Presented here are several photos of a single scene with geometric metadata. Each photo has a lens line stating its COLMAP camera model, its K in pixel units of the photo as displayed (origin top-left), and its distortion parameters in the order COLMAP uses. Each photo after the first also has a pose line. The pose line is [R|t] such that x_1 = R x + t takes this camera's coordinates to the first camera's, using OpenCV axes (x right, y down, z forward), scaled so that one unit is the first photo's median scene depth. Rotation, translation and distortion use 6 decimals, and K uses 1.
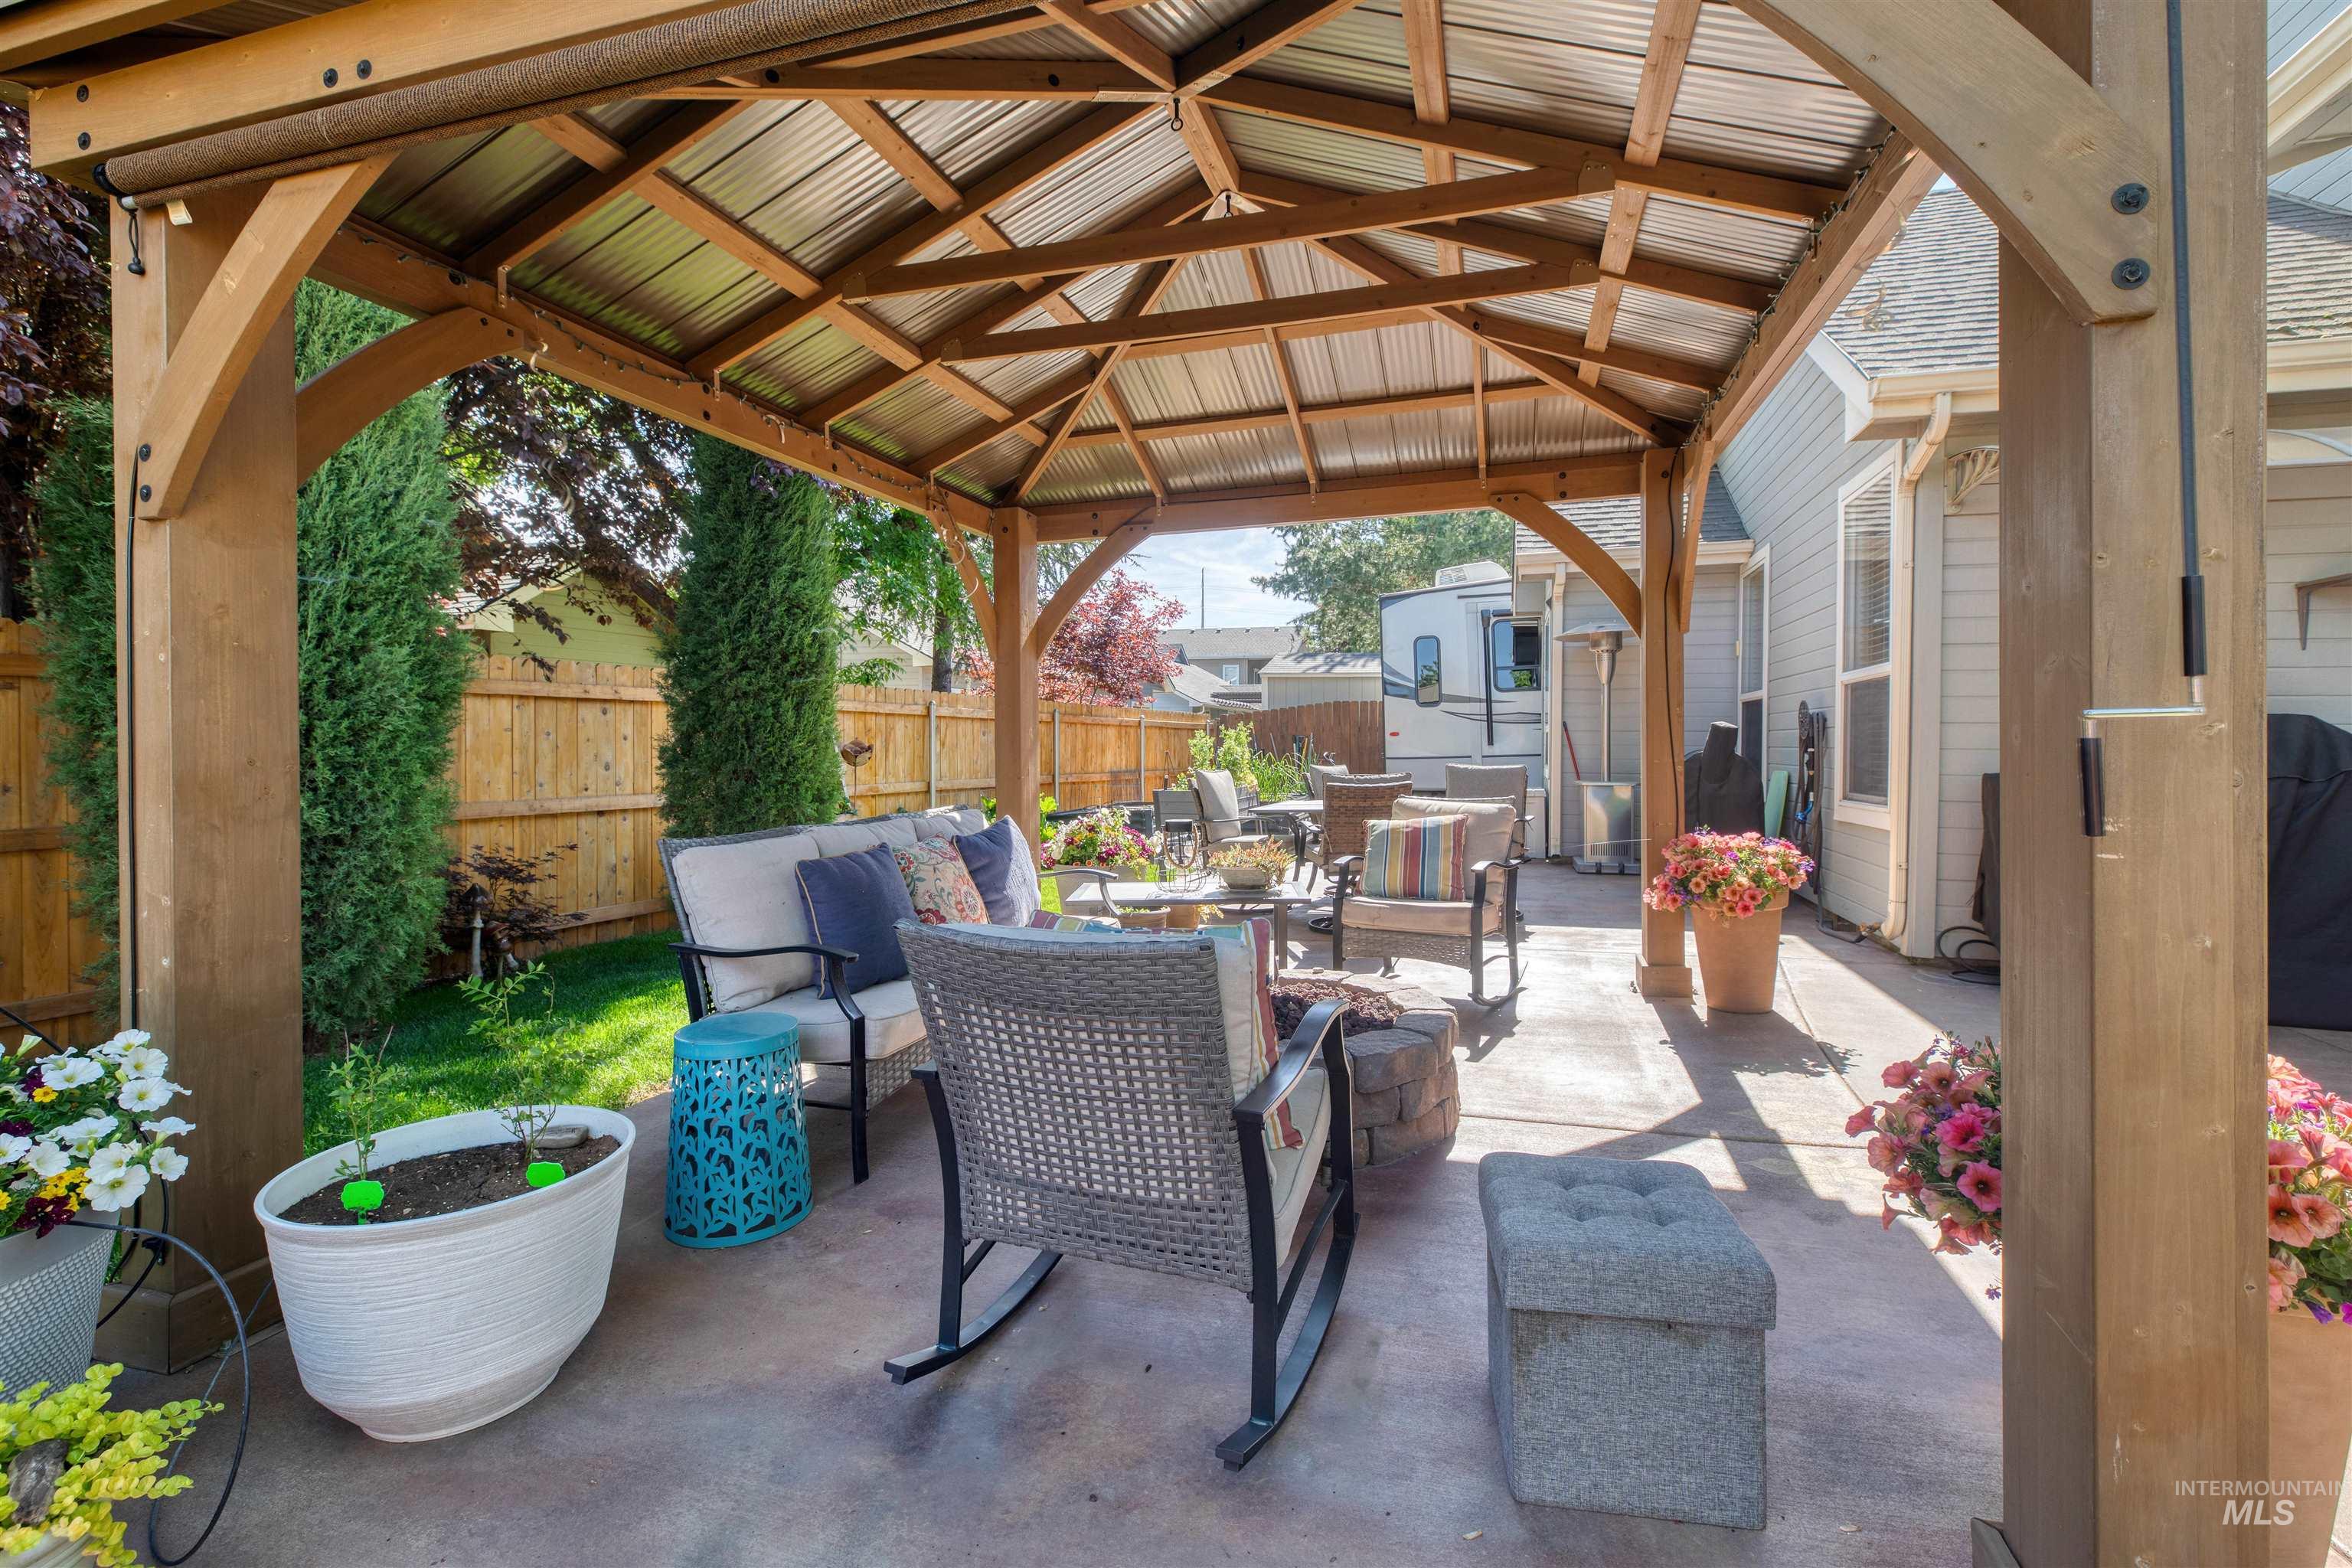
lens RADIAL K [[1064.8, 0, 1183.7], [0, 1064.8, 741.7], [0, 0, 1]] dist [0.004817, -0.000866]
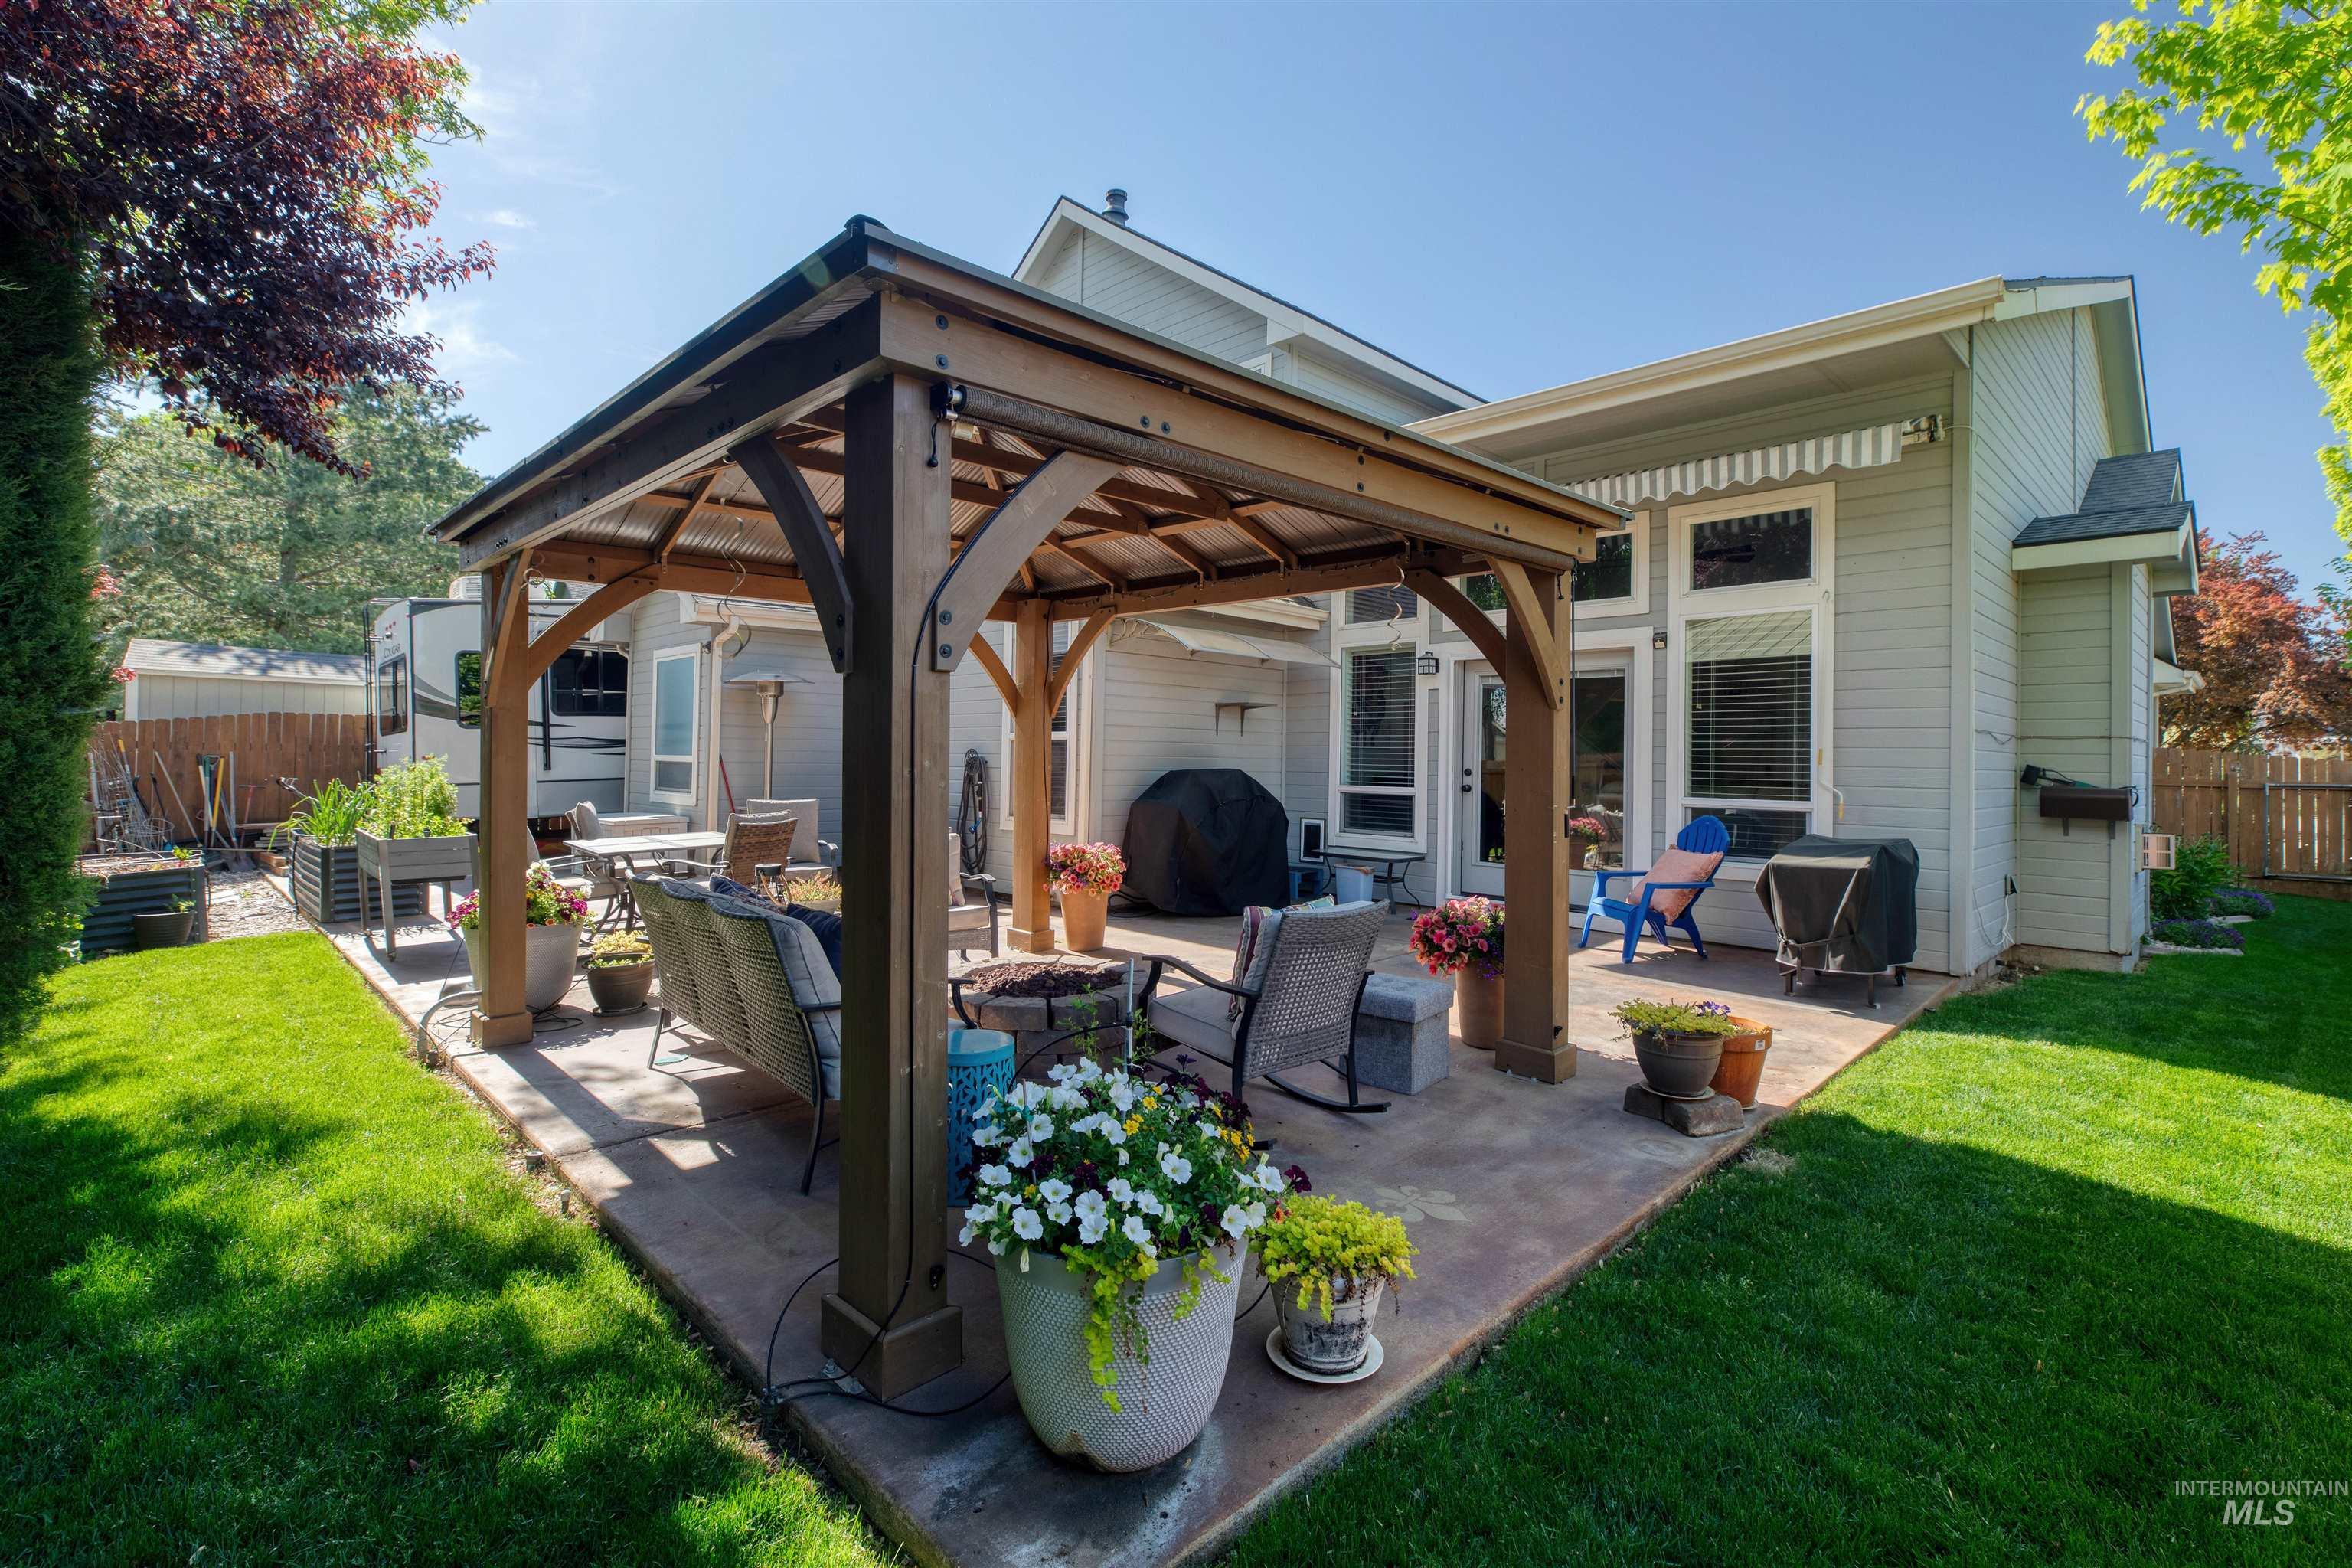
lens RADIAL K [[1064.8, 0, 1183.7], [0, 1064.8, 741.7], [0, 0, 1]] dist [0.004817, -0.000866]
pose [[0.477300, 0.016251, 0.878590, -0.779917], [-0.011873, 0.999857, -0.012044, -0.048884], [-0.878660, -0.004683, 0.477424, 0.073864]]
